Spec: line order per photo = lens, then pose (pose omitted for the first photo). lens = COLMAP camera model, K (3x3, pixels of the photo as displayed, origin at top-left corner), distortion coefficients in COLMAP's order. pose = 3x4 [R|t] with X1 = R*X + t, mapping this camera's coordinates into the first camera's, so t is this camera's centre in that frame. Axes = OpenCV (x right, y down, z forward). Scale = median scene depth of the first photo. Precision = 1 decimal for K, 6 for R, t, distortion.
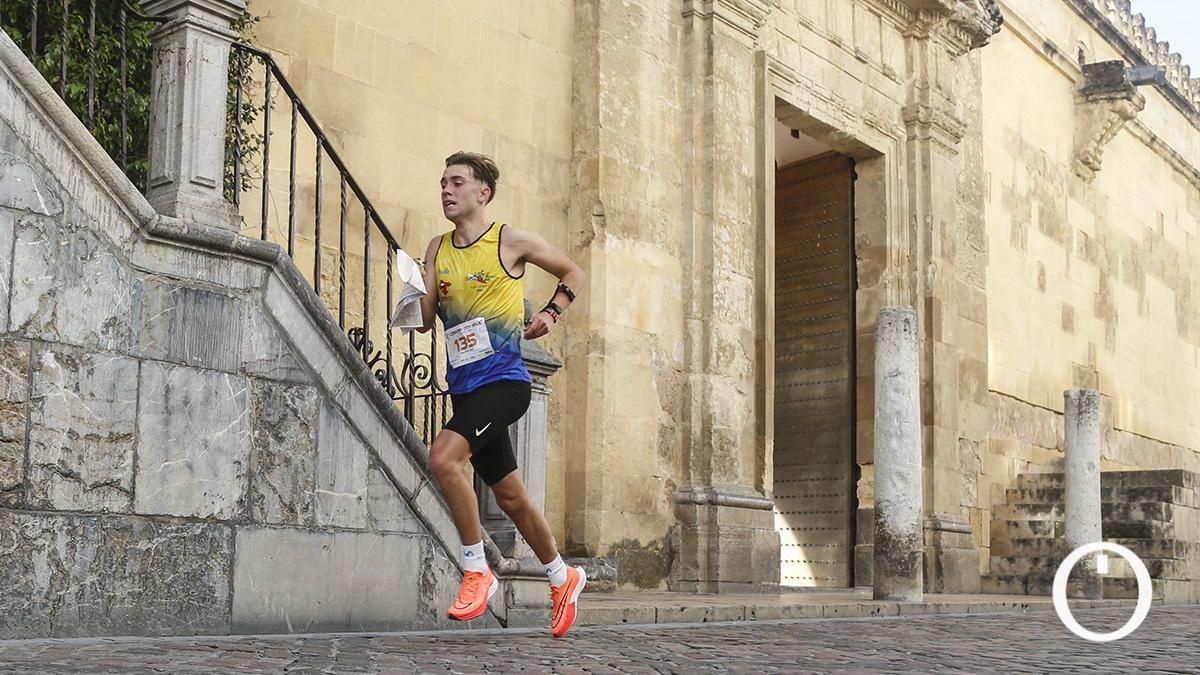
lens RADIAL K [[1445.3, 0, 362.8], [0, 1445.3, 407.9], [0, 0, 1]] dist [-0.106923, 0.073388]
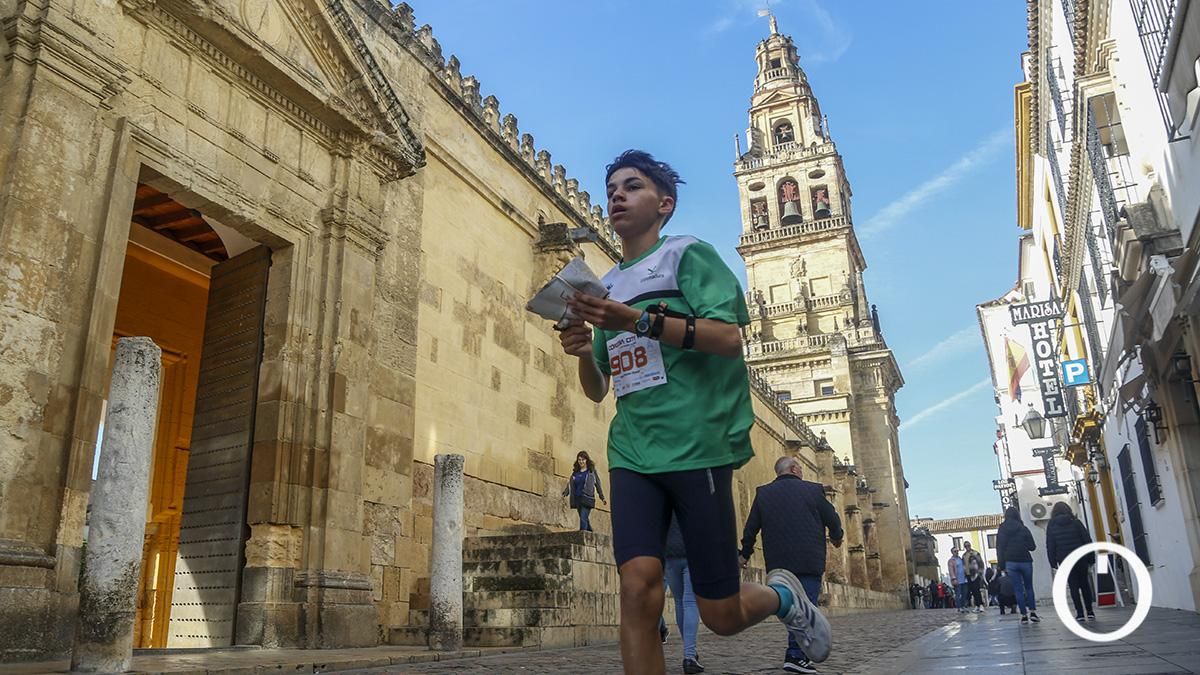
lens RADIAL K [[926.2, 0, 563.1], [0, 926.2, 309.5], [0, 0, 1]] dist [-0.124049, 0.087186]
pose [[0.939348, 0.063266, 0.337080, 0.348960], [0.009984, 0.977378, -0.211265, 0.030135], [-0.342821, 0.201817, 0.917466, 0.289171]]
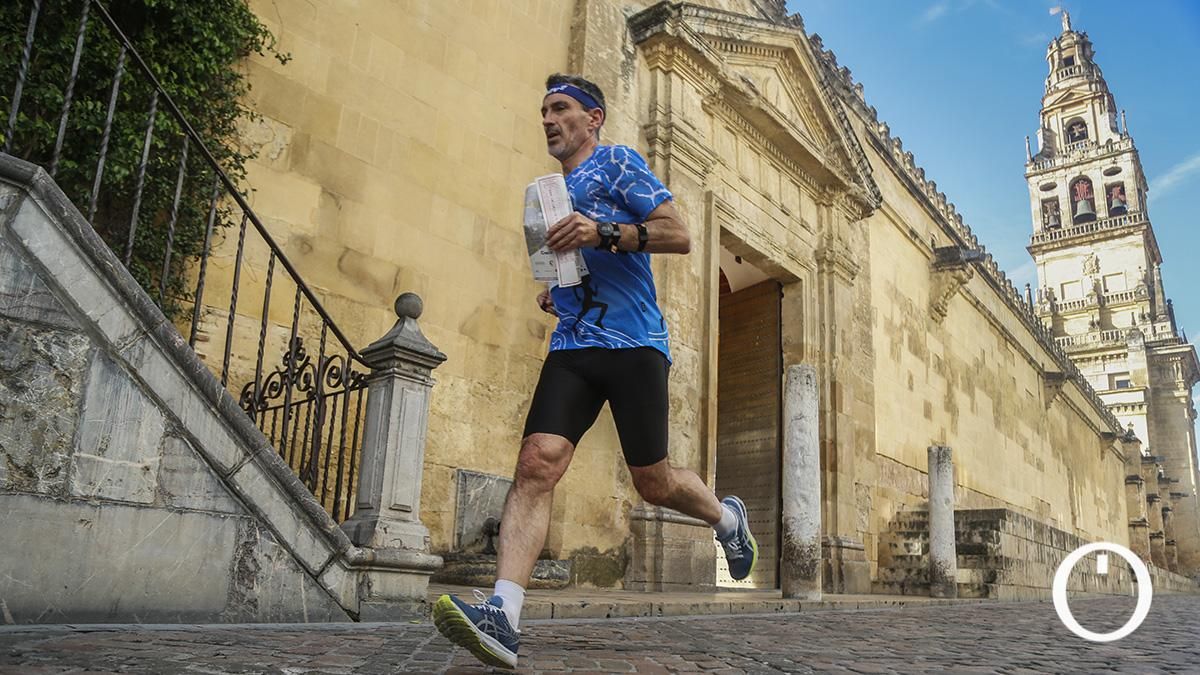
lens RADIAL K [[831.8, 0, 599.7], [0, 831.8, 397.6], [0, 0, 1]] dist [-0.117093, 0.074213]
pose [[0.996128, 0.029330, 0.082876, 0.107328], [-0.020675, 0.994422, -0.103425, 0.030210], [-0.085448, 0.101311, 0.991178, 0.226824]]
